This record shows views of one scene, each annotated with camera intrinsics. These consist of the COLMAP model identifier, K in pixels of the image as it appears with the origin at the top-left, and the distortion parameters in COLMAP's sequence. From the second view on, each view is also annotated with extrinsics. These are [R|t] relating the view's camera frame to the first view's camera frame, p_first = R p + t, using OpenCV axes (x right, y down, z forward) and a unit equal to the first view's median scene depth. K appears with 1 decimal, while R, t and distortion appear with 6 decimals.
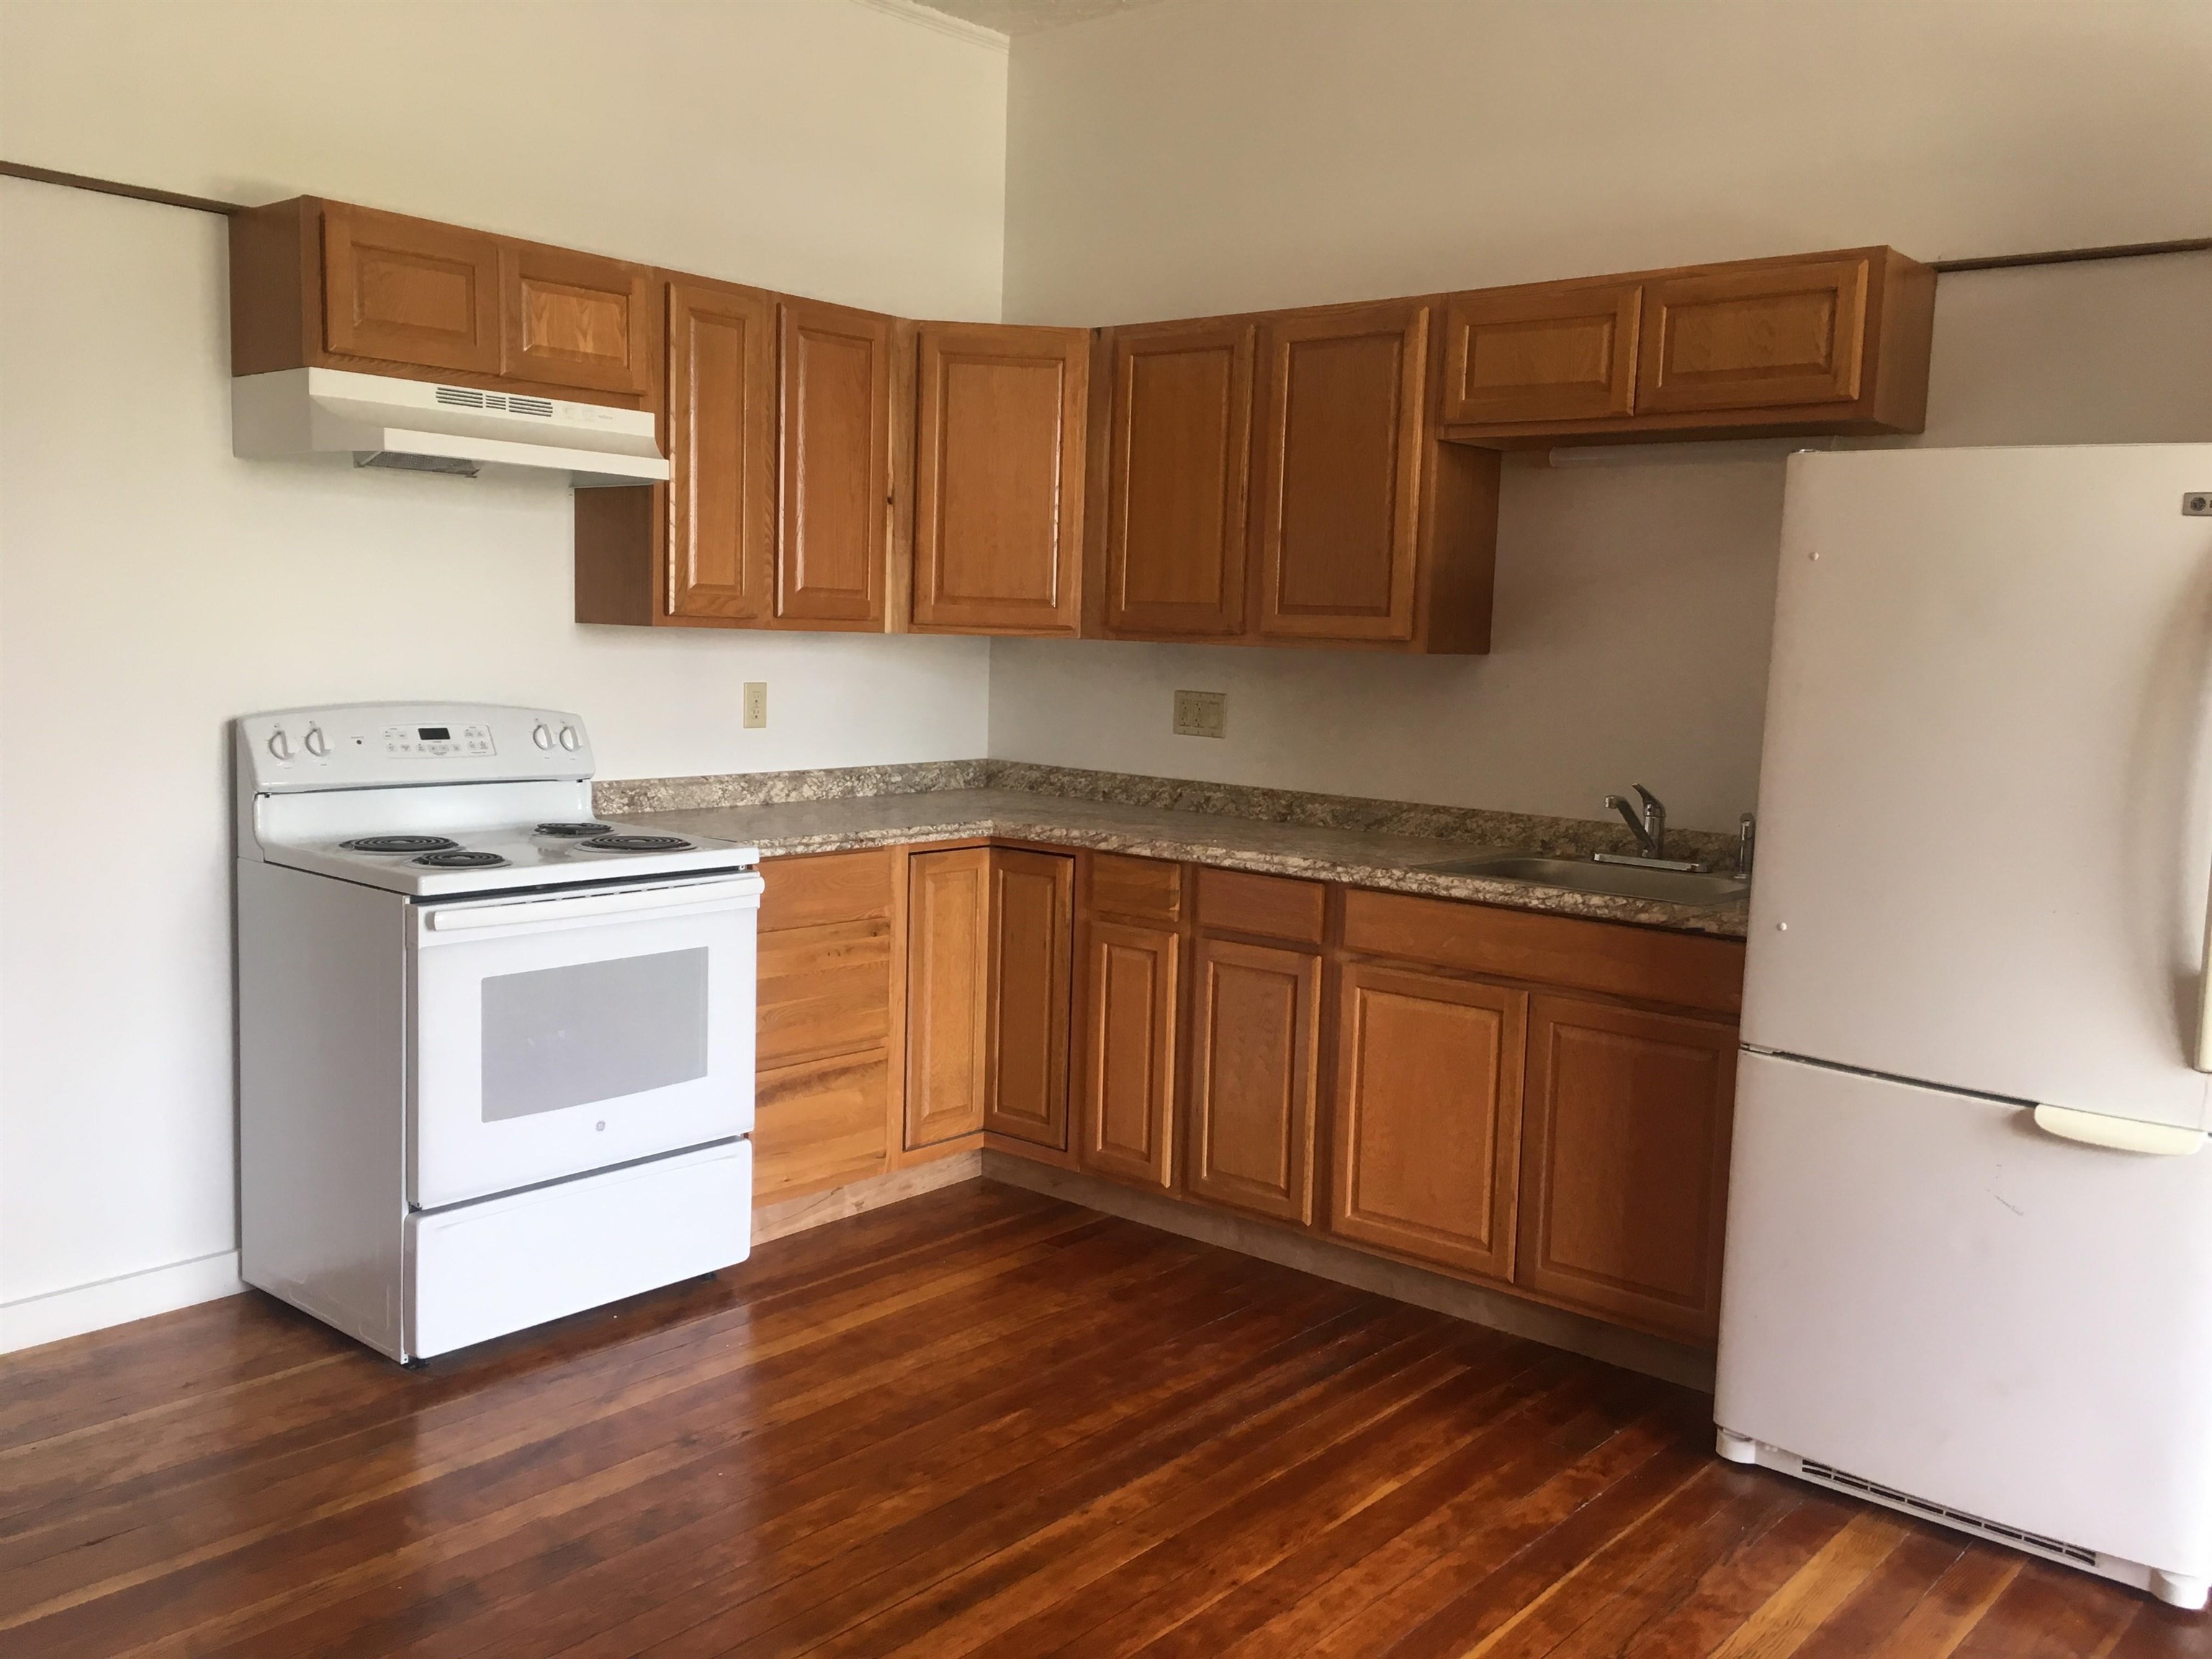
lens RADIAL K [[1893.0, 0, 1115.9], [0, 1893.0, 820.3], [0, 0, 1]] dist [0.067669, -0.099149]
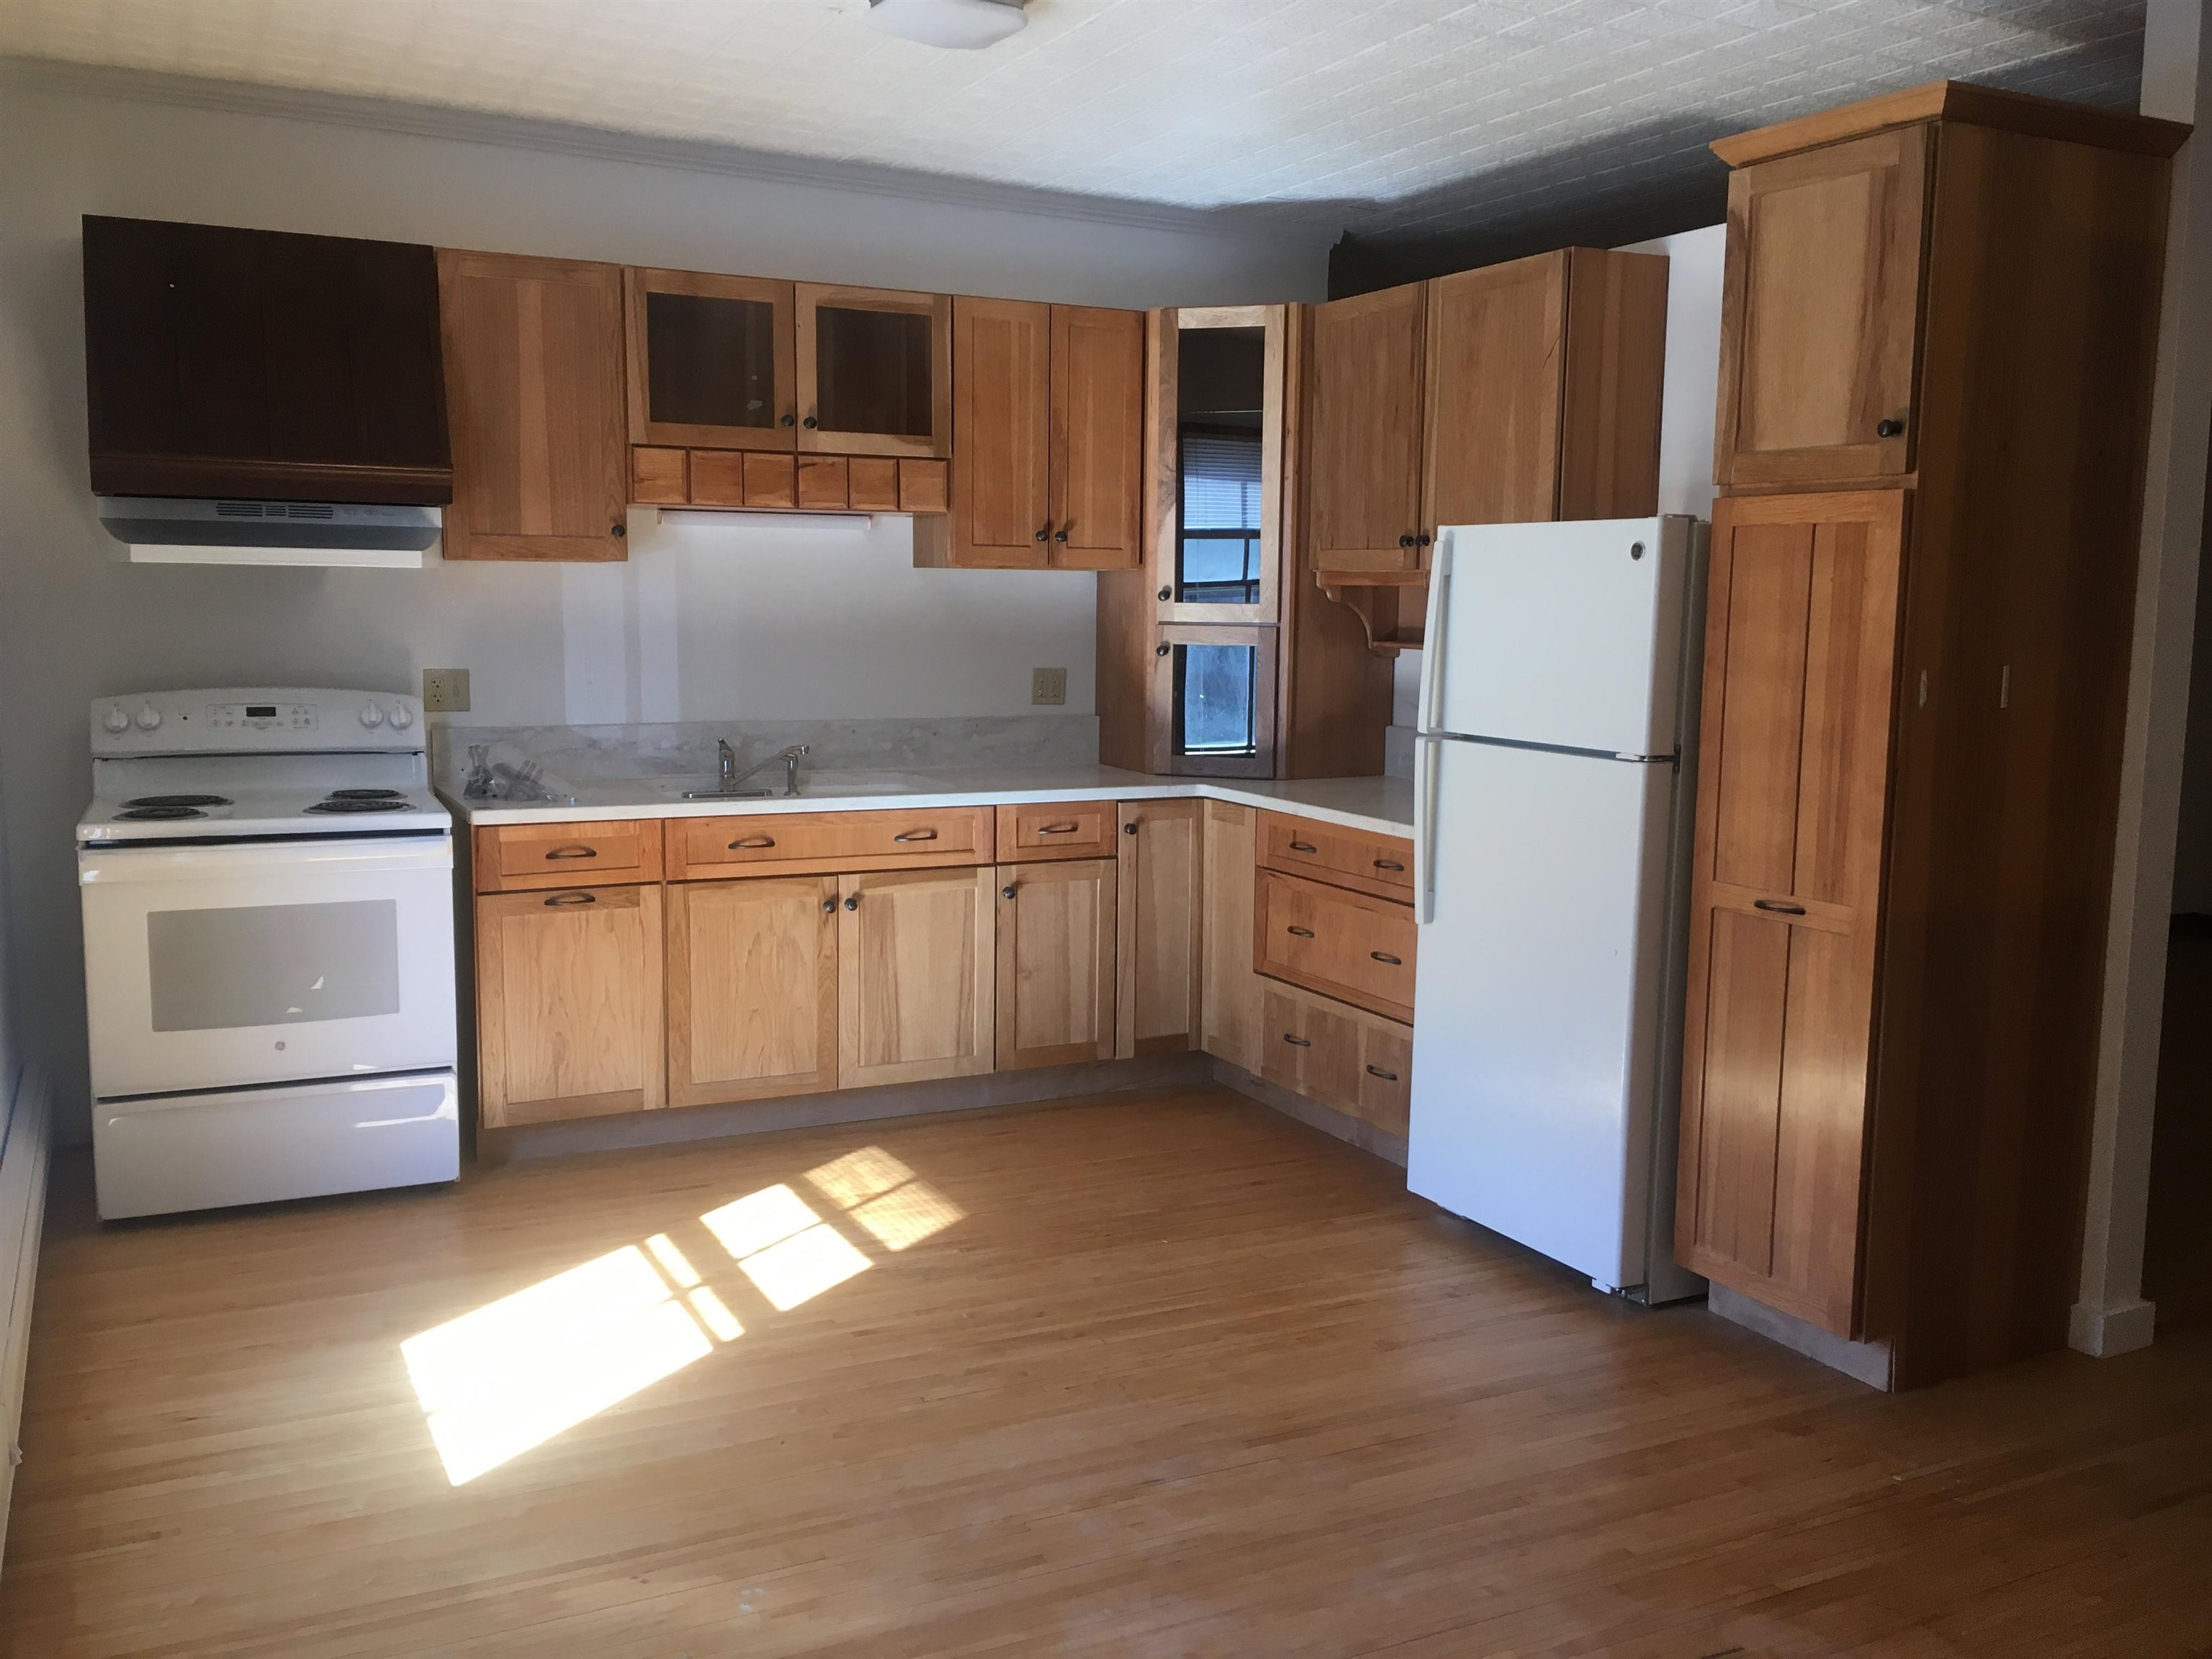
lens RADIAL K [[1870.7, 0, 1106.0], [0, 1870.7, 829.5], [0, 0, 1]] dist [0.067968, -0.101972]
pose [[0.921652, 0.026953, -0.387080, 0.594625], [-0.021854, 0.999607, 0.017570, -0.004220], [0.387401, -0.007734, 0.921879, 0.120044]]
